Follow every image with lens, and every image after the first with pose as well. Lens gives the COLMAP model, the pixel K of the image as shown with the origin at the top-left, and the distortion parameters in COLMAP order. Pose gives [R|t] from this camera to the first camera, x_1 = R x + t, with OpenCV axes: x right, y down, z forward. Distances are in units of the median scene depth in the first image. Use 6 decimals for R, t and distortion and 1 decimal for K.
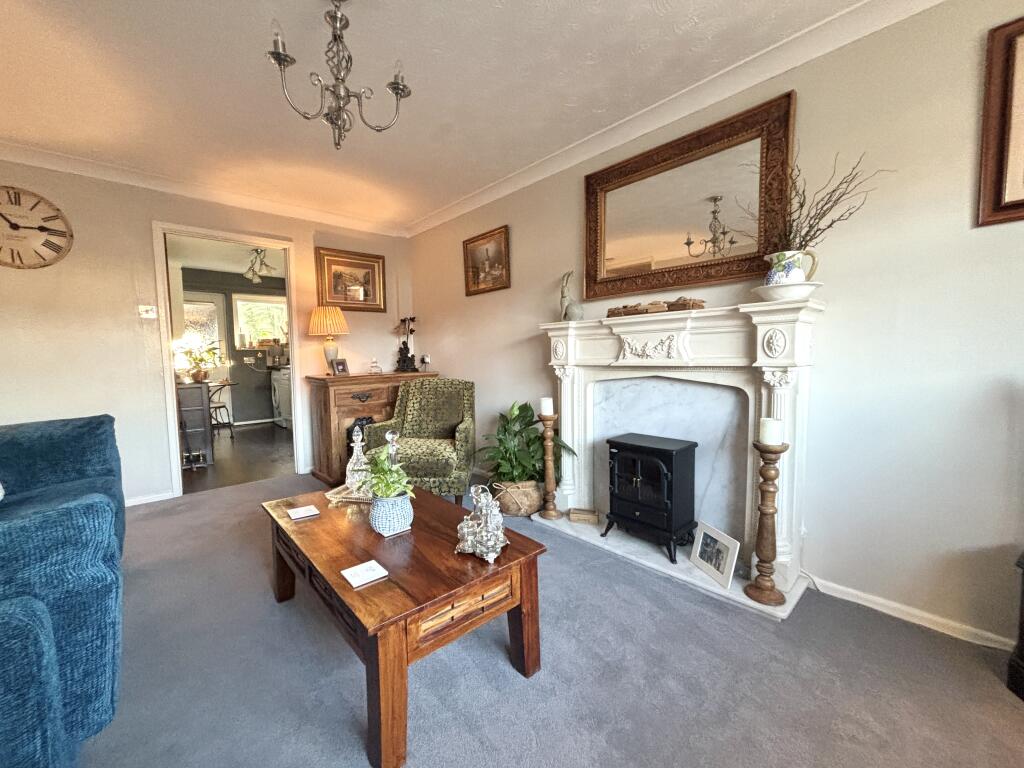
lens RADIAL K [[417.1, 0, 514.2], [0, 417.1, 383.4], [0, 0, 1]] dist [0.009260, -0.000941]
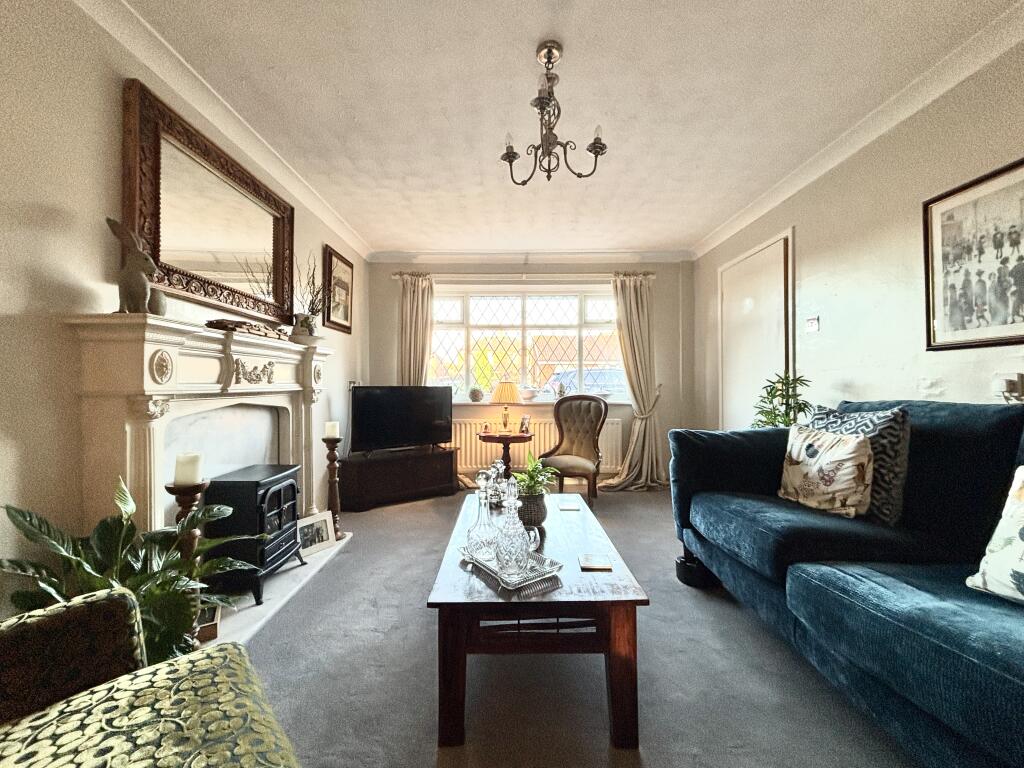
lens RADIAL K [[417.1, 0, 514.9], [0, 417.1, 385.8], [0, 0, 1]] dist [0.009260, -0.000941]
pose [[-0.753267, 0.012727, 0.657591, -0.609753], [0.058700, 0.997124, 0.047942, -0.054920], [-0.655090, 0.074714, -0.751848, 1.103230]]
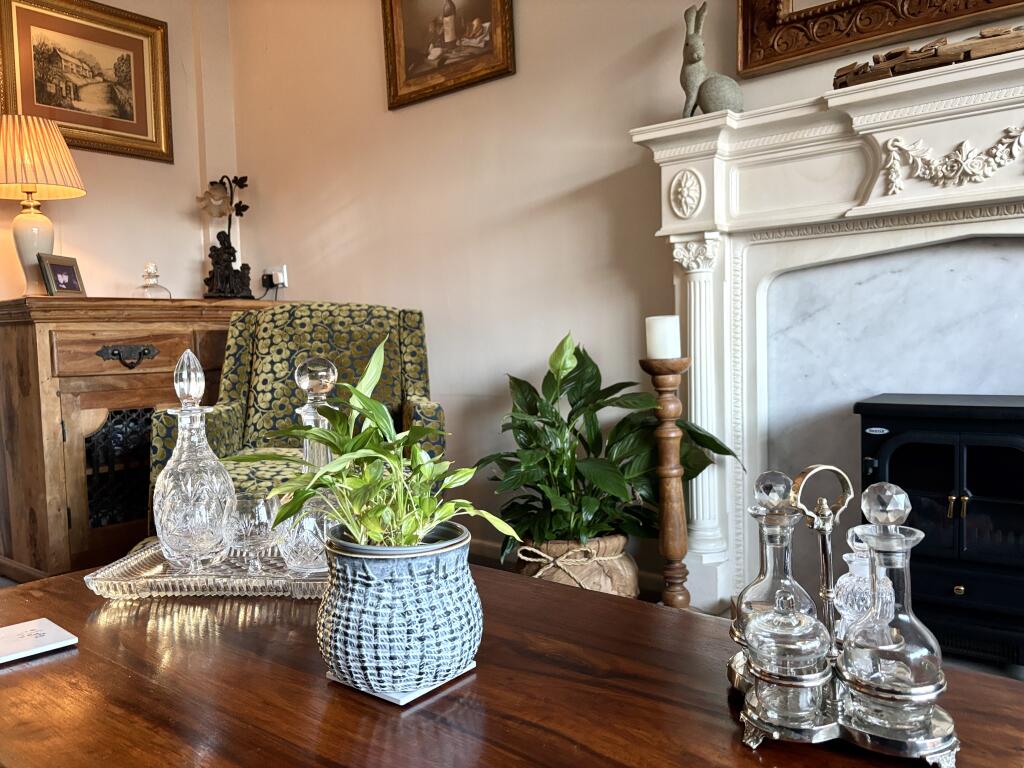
lens RADIAL K [[788.6, 0, 506.6], [0, 788.6, 381.2], [0, 0, 1]] dist [0.038343, -0.044577]
pose [[0.986621, -0.020751, 0.161705, -0.179309], [0.024546, 0.999467, -0.021509, 0.104991], [-0.161173, 0.025190, 0.986605, 0.293938]]
